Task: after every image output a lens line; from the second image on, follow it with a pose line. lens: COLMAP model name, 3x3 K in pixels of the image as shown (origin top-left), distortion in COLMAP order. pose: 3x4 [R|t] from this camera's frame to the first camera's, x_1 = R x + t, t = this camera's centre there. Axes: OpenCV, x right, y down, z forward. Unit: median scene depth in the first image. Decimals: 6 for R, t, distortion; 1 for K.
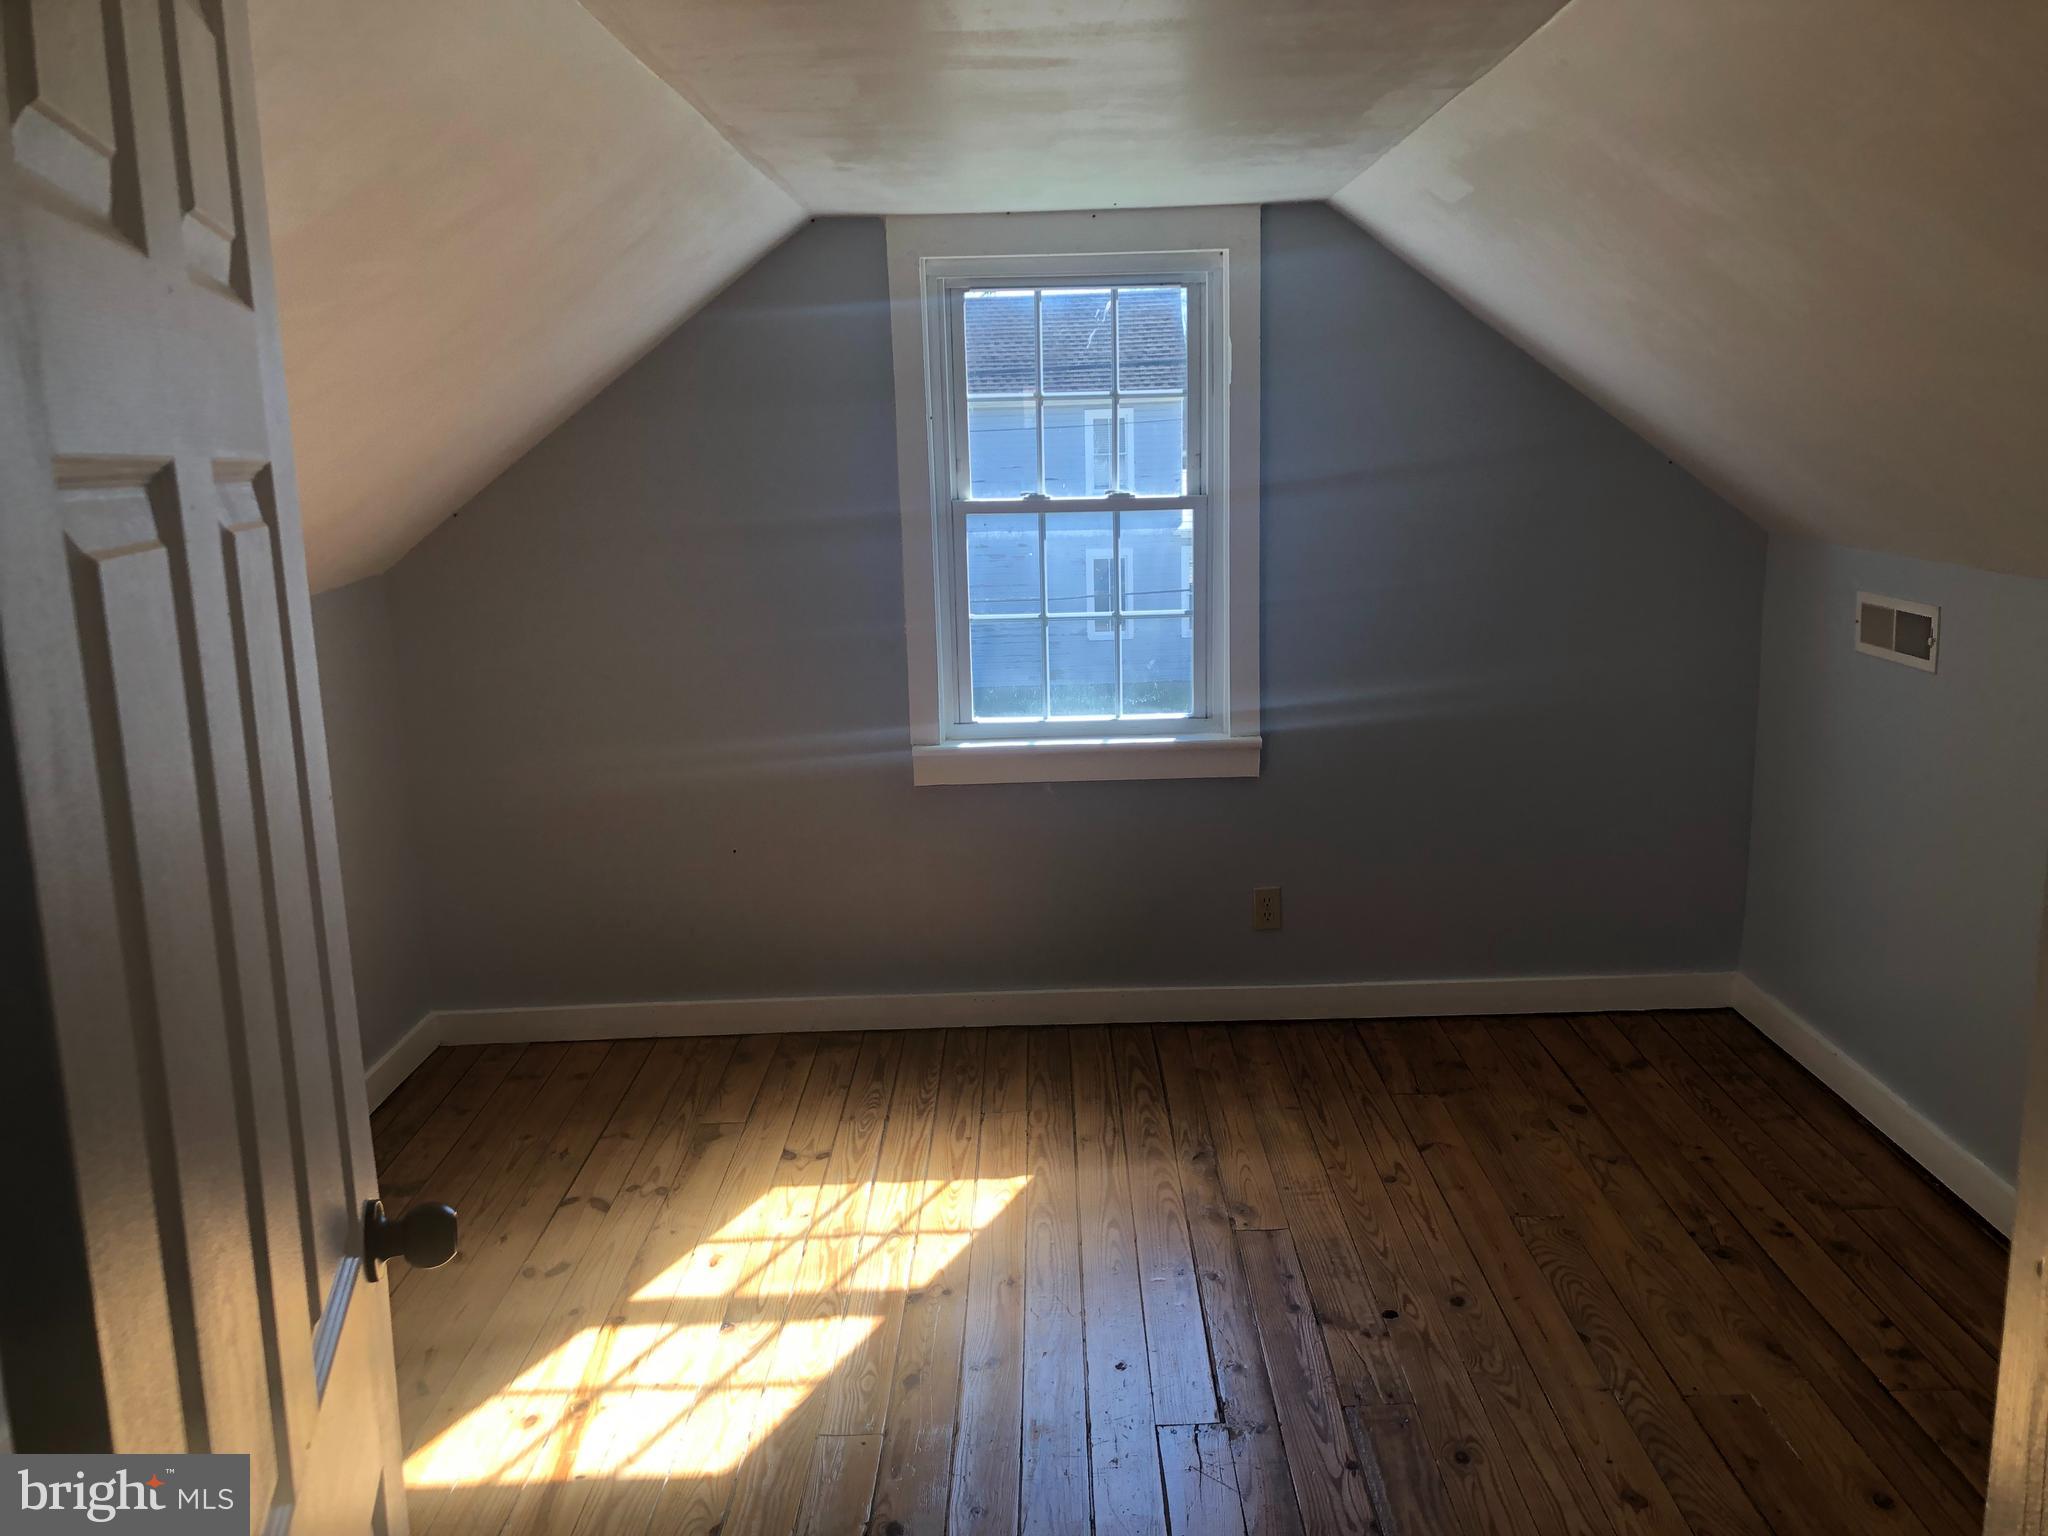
lens RADIAL K [[1670.3, 0, 1026.5], [0, 1670.3, 752.6], [0, 0, 1]] dist [0.007358, 0.016918]
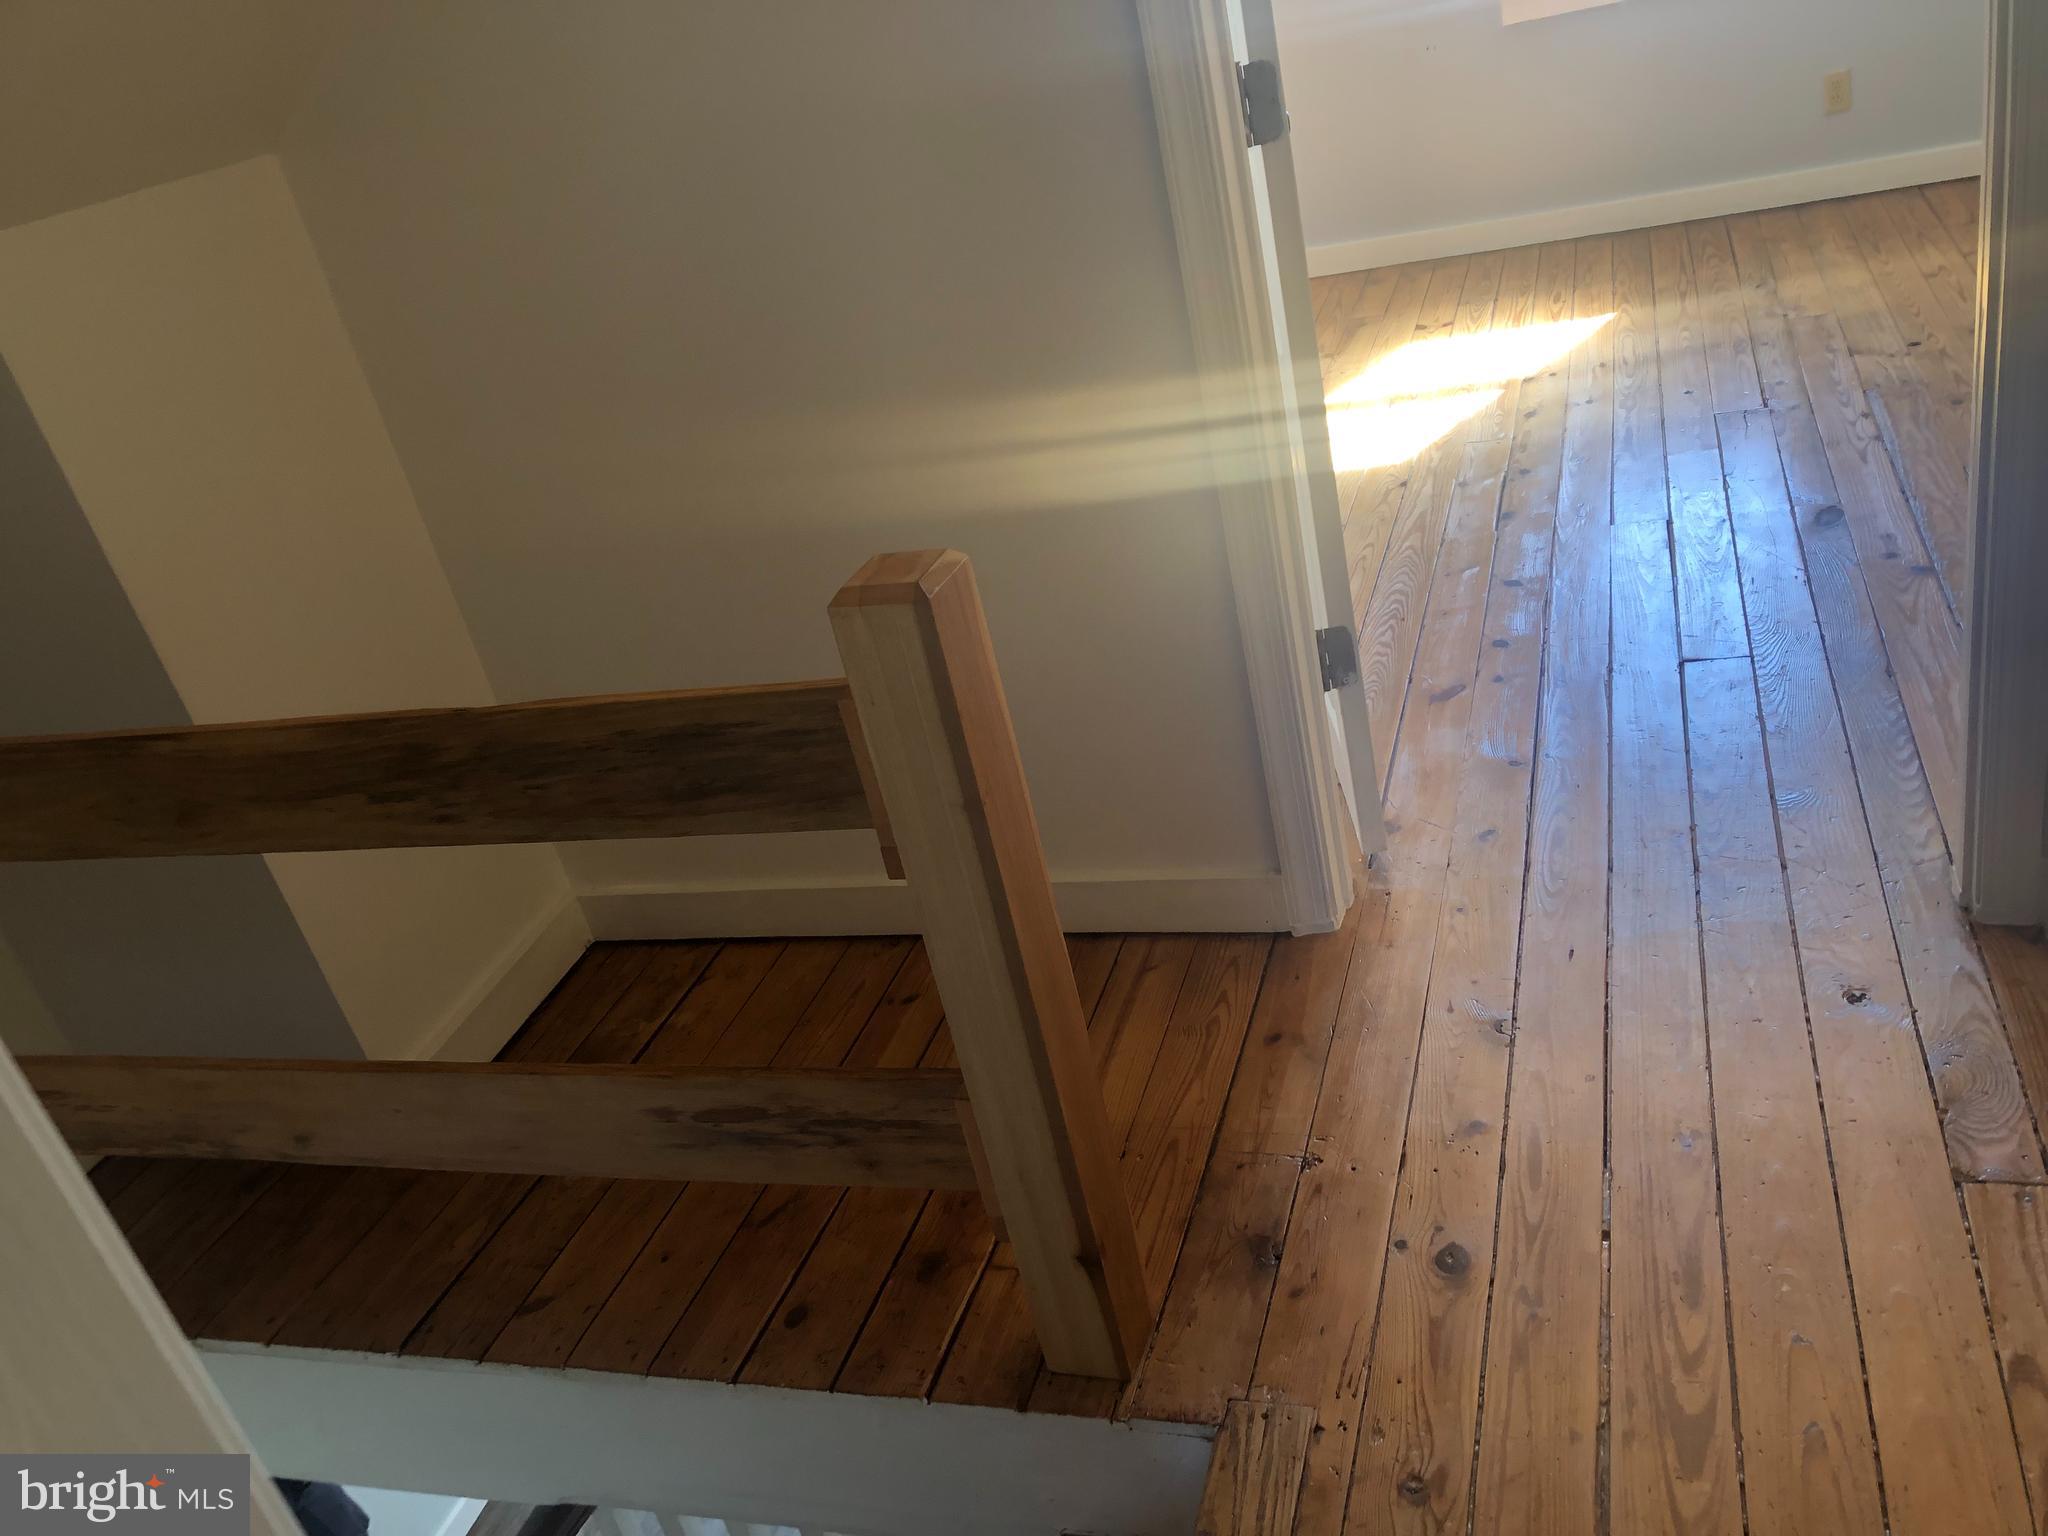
lens RADIAL K [[1670.3, 0, 1026.5], [0, 1670.3, 752.6], [0, 0, 1]] dist [0.007358, 0.016918]
pose [[0.940635, -0.030135, -0.338080, 0.000914], [0.133542, 0.948577, 0.287000, 0.143965], [0.312046, -0.315110, 0.896289, -0.397938]]
